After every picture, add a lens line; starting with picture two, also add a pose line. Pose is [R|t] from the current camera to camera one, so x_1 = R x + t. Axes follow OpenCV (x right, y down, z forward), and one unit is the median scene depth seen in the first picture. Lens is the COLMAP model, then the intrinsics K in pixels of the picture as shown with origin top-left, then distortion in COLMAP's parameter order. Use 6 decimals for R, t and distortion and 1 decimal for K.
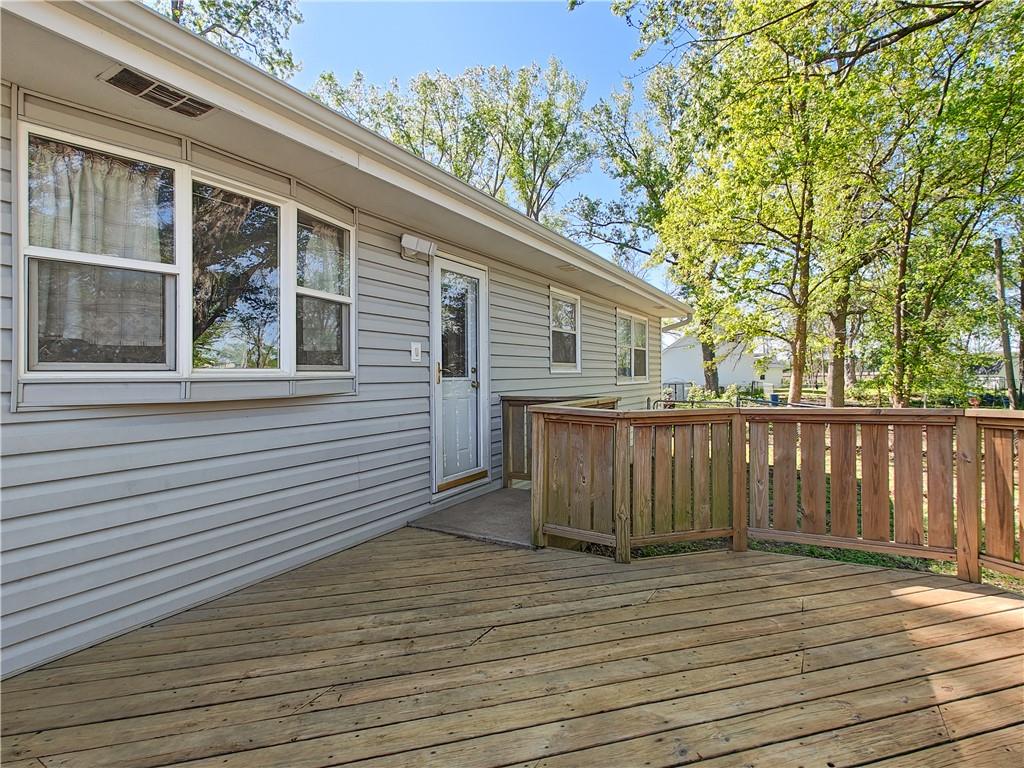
lens RADIAL K [[525.4, 0, 512.0], [0, 525.4, 384.0], [0, 0, 1]] dist [-0.000195, -0.000063]
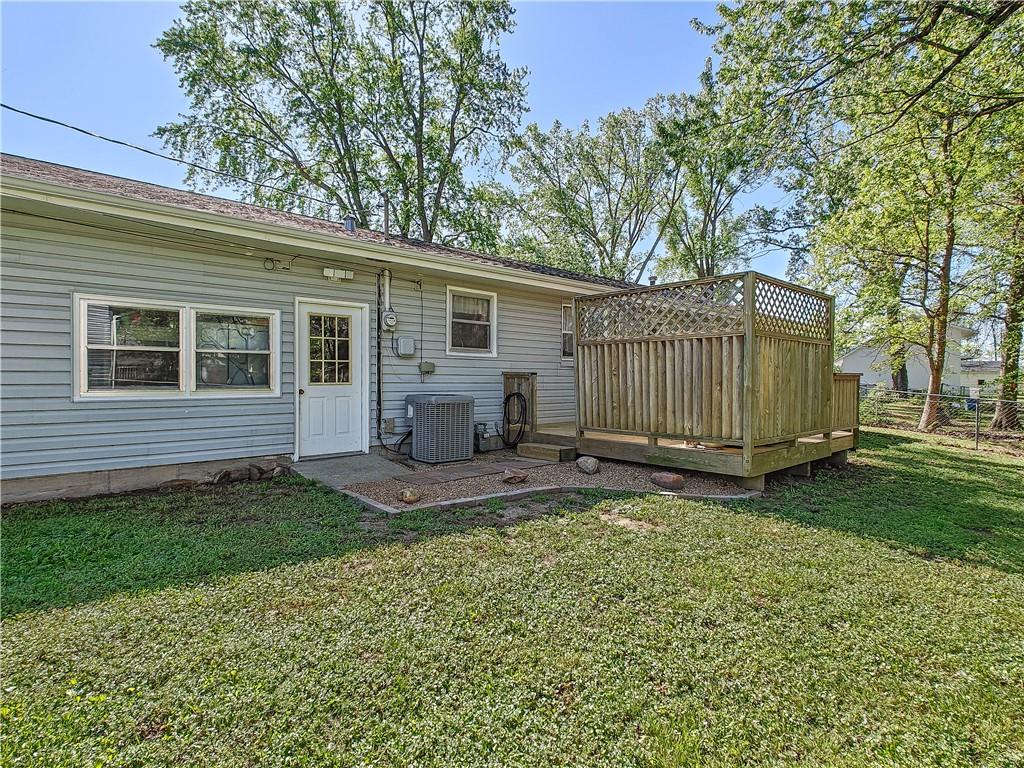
lens RADIAL K [[530.2, 0, 512.0], [0, 530.2, 384.0], [0, 0, 1]] dist [0.000512, 0.001120]
pose [[0.949064, 0.025064, -0.314085, 0.006701], [-0.024860, 0.999680, 0.004656, 0.009078], [0.314101, 0.003389, 0.949383, -0.168215]]
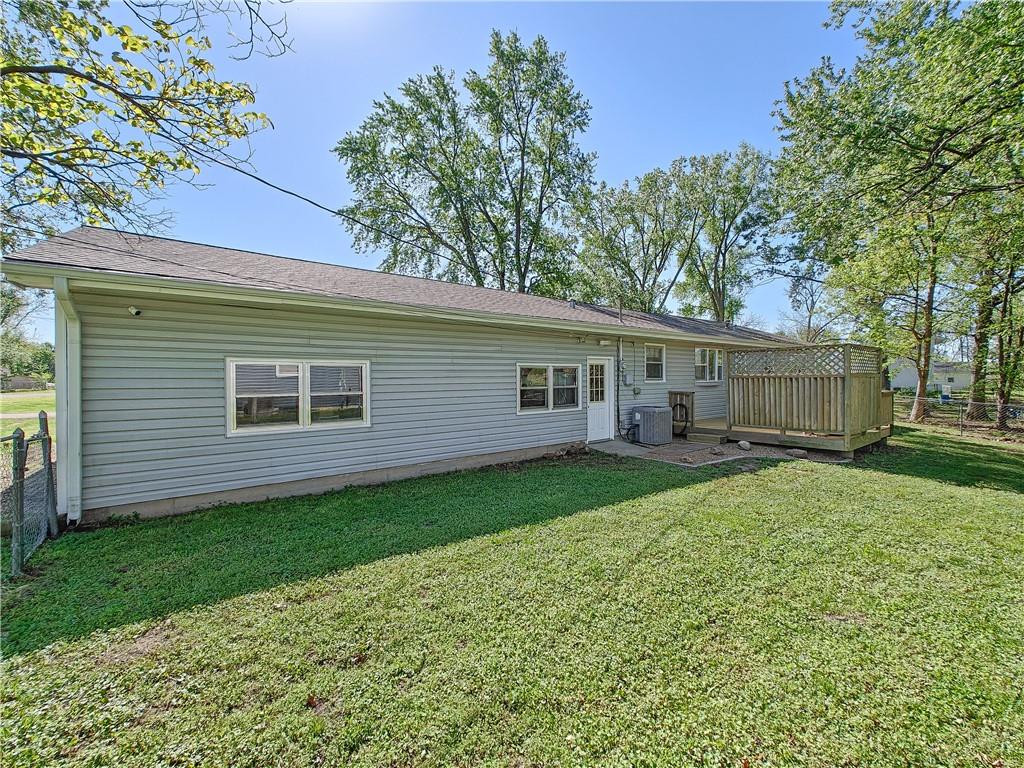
lens RADIAL K [[438.1, 0, 512.0], [0, 438.1, 384.0], [0, 0, 1]] dist [0.001182, -0.000516]
pose [[0.930249, 0.015785, -0.366589, -0.051286], [-0.013216, 0.999867, 0.009515, -0.000465], [0.366691, -0.004007, 0.930334, -0.277072]]
